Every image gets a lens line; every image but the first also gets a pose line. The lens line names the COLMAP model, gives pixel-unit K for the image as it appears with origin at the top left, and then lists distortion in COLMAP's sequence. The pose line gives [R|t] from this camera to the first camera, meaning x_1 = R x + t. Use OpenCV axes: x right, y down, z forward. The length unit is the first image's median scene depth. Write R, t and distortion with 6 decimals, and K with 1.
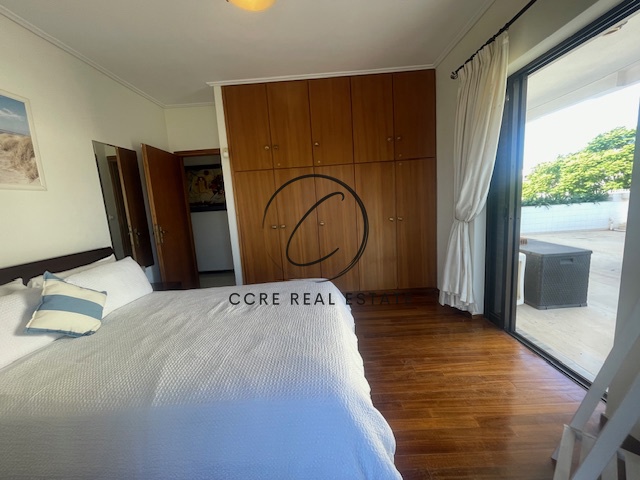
lens RADIAL K [[259.3, 0, 317.9], [0, 259.3, 234.1], [0, 0, 1]] dist [-0.000588, 0.000087]
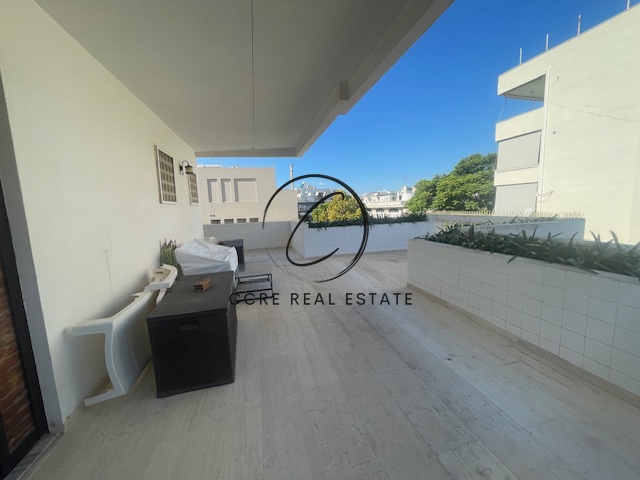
lens RADIAL K [[259.3, 0, 319.4], [0, 259.3, 237.3], [0, 0, 1]] dist [-0.000588, 0.000087]
pose [[0.966357, 0.001190, 0.257201, 0.154333], [0.003346, 0.999847, -0.017196, -0.016335], [-0.257182, 0.017478, 0.966205, 0.032444]]
